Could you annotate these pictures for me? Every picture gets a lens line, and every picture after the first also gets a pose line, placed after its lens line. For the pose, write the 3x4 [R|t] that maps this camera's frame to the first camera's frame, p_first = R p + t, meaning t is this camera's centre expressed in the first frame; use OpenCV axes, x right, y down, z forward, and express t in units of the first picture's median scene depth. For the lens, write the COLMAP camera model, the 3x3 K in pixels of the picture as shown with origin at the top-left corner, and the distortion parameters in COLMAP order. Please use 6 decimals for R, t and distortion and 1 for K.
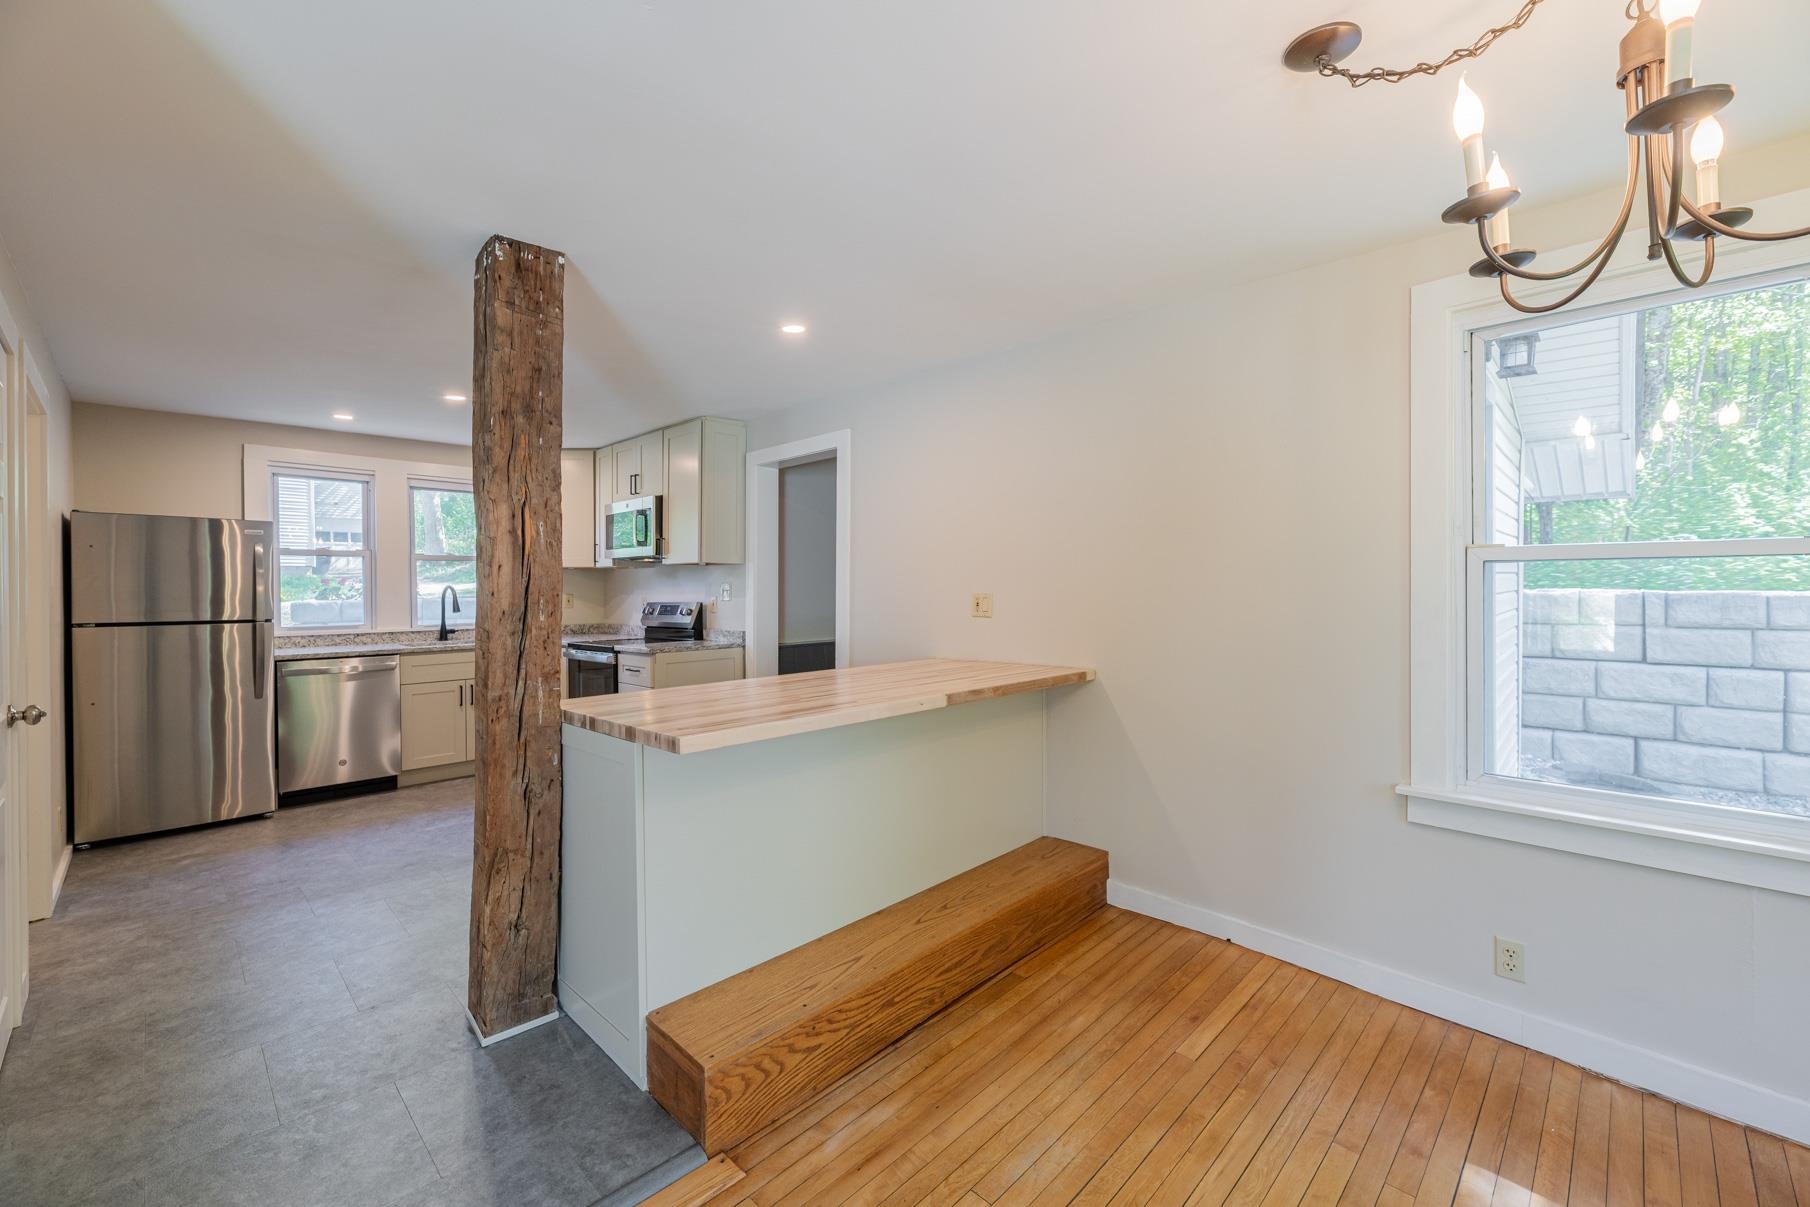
lens RADIAL K [[751.4, 0, 905.0], [0, 751.4, 603.5], [0, 0, 1]] dist [-0.001024, 0.008322]
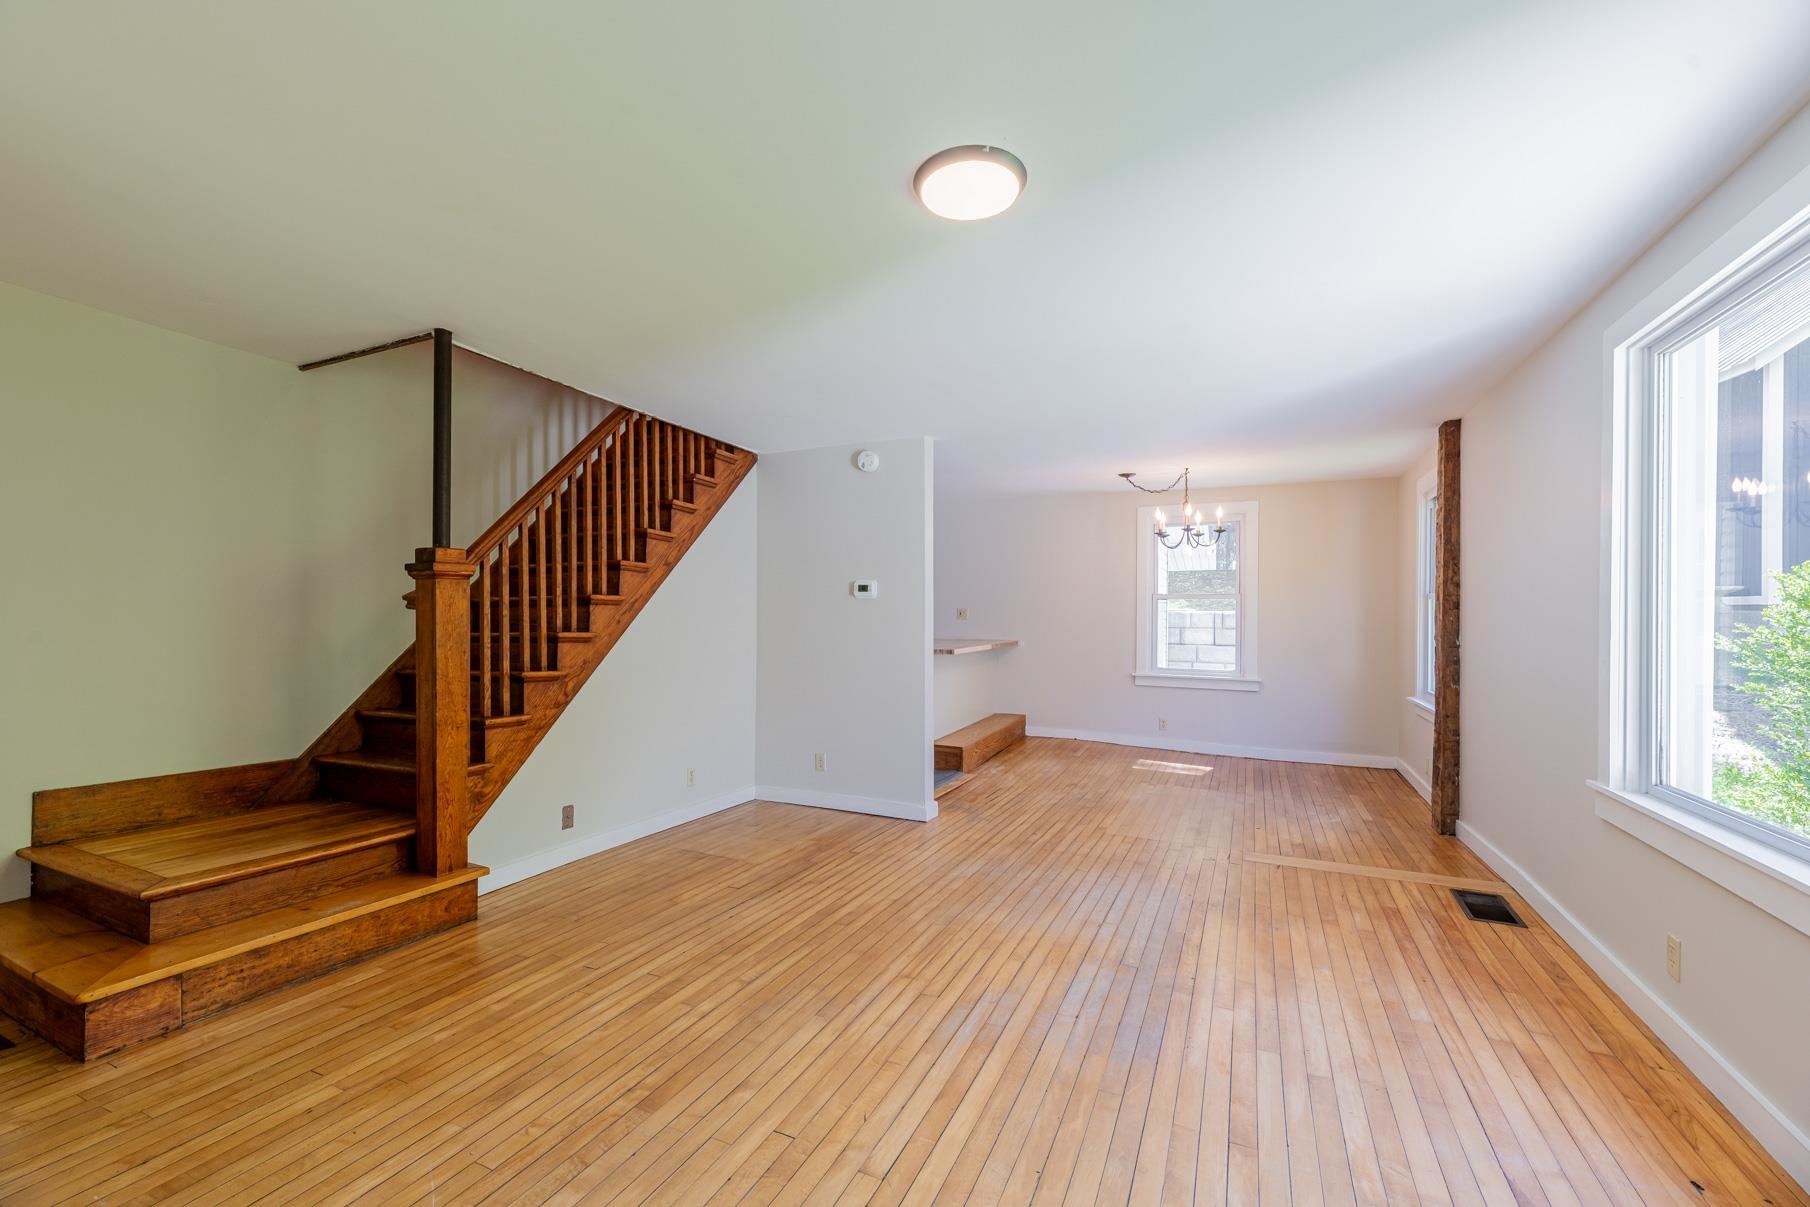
lens RADIAL K [[733.4, 0, 893.1], [0, 733.4, 614.2], [0, 0, 1]] dist [-0.000065, -0.000031]
pose [[0.947788, 0.011519, 0.318694, -1.309040], [-0.007946, 0.999890, -0.012509, 0.055153], [-0.318804, 0.009323, 0.947775, -1.624223]]
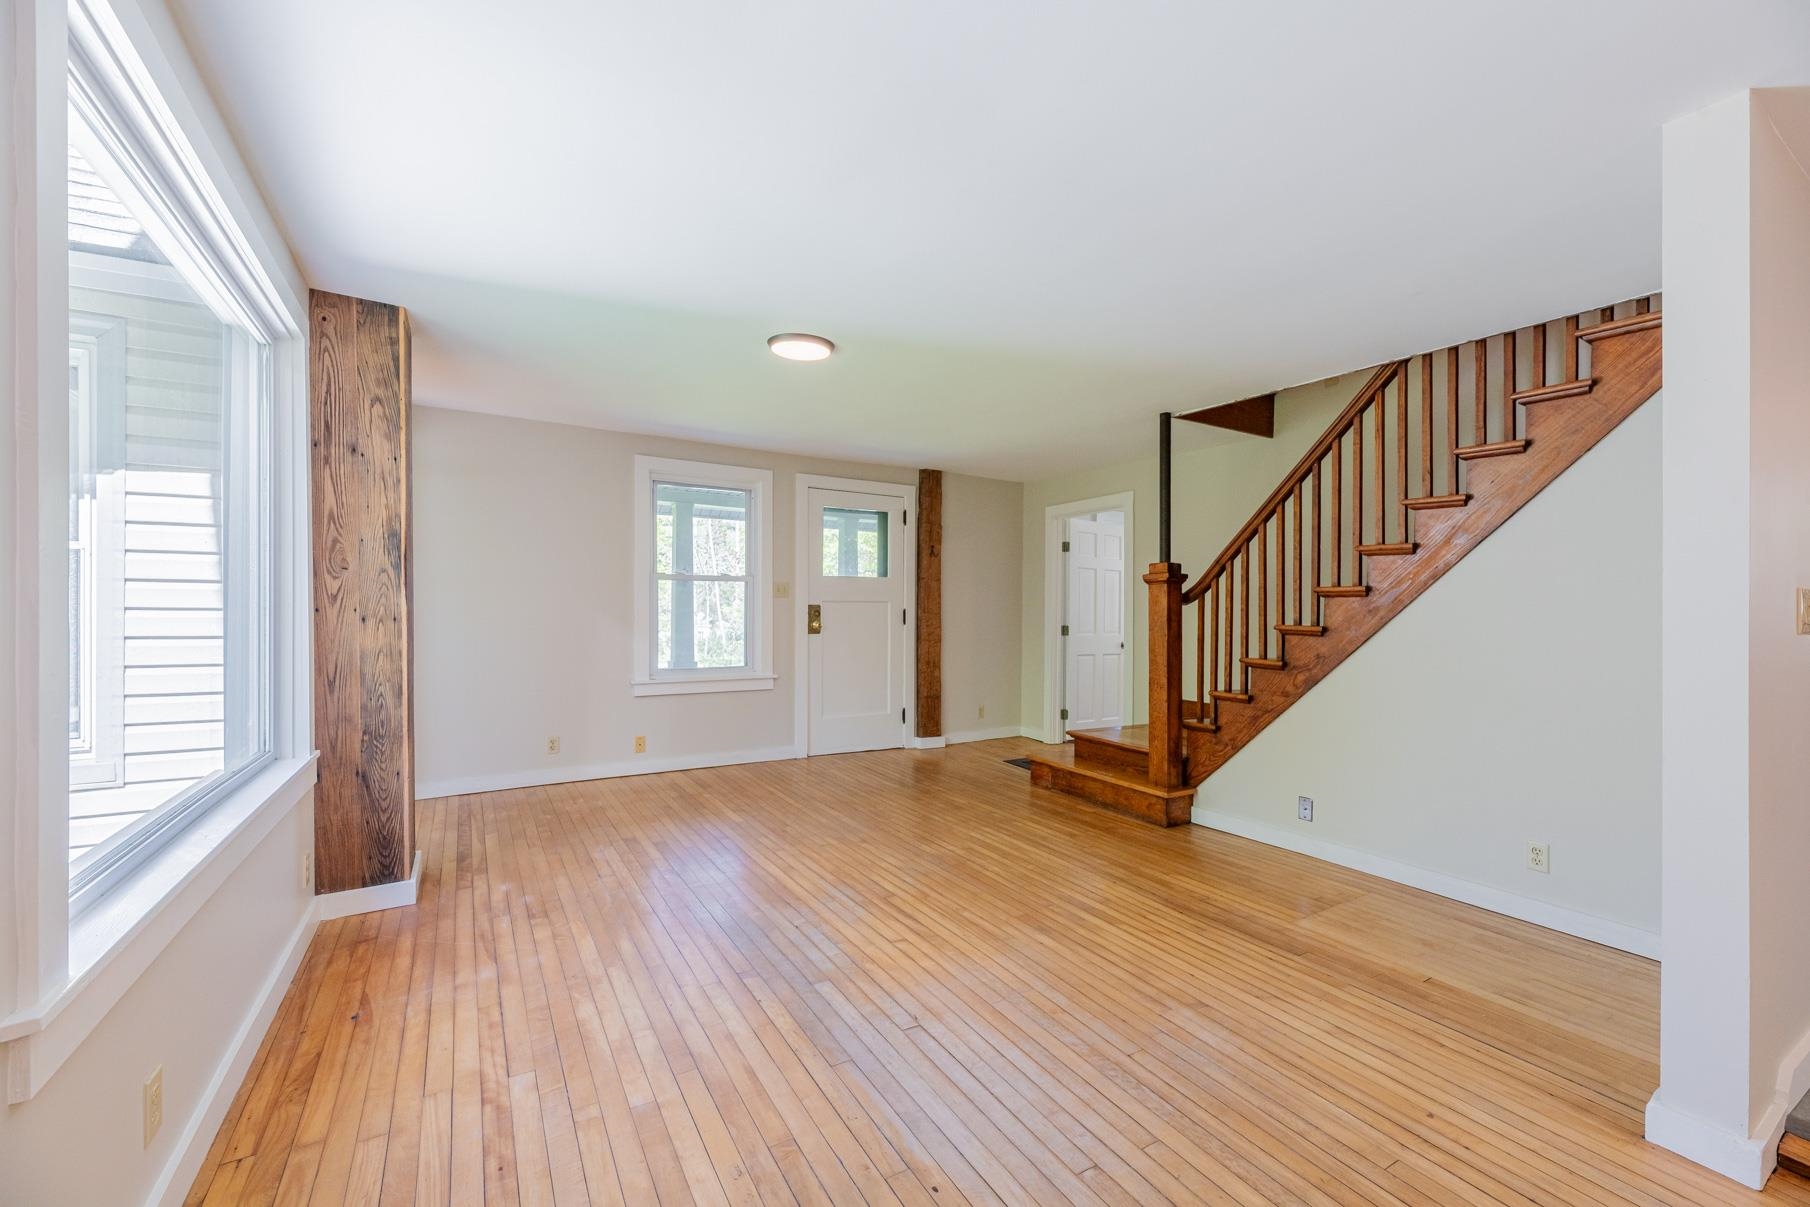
lens RADIAL K [[733.4, 0, 893.1], [0, 733.4, 614.2], [0, 0, 1]] dist [-0.000065, -0.000031]
pose [[-0.259590, 0.002615, -0.965715, 0.384630], [-0.013773, 0.999885, 0.006410, 0.058152], [0.965621, 0.014965, -0.259524, -0.291897]]
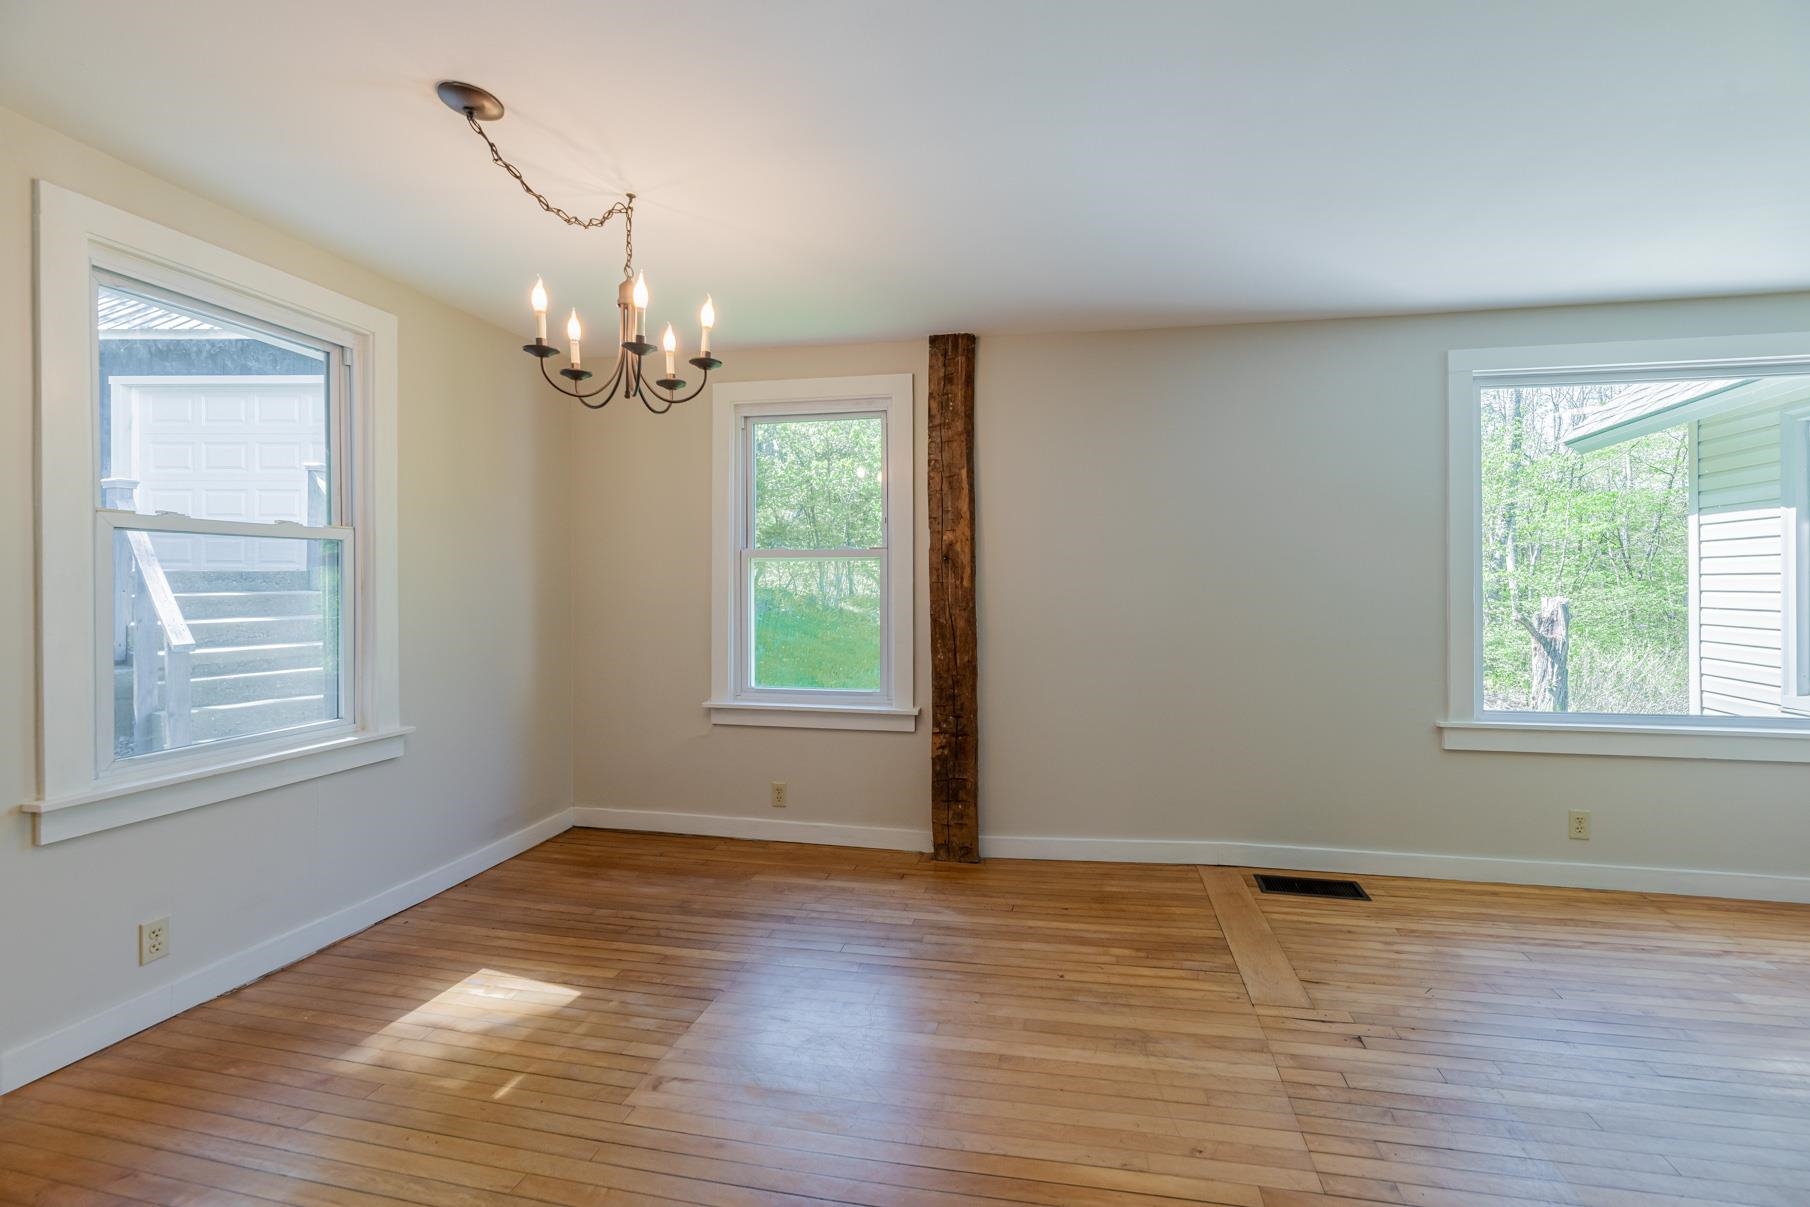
lens RADIAL K [[753.6, 0, 932.5], [0, 753.6, 588.5], [0, 0, 1]] dist [-0.001169, -0.000210]
pose [[-0.539314, 0.003980, 0.842095, -0.565966], [0.012774, 0.999912, 0.003455, 0.029323], [-0.842008, 0.012621, -0.539318, 0.685913]]
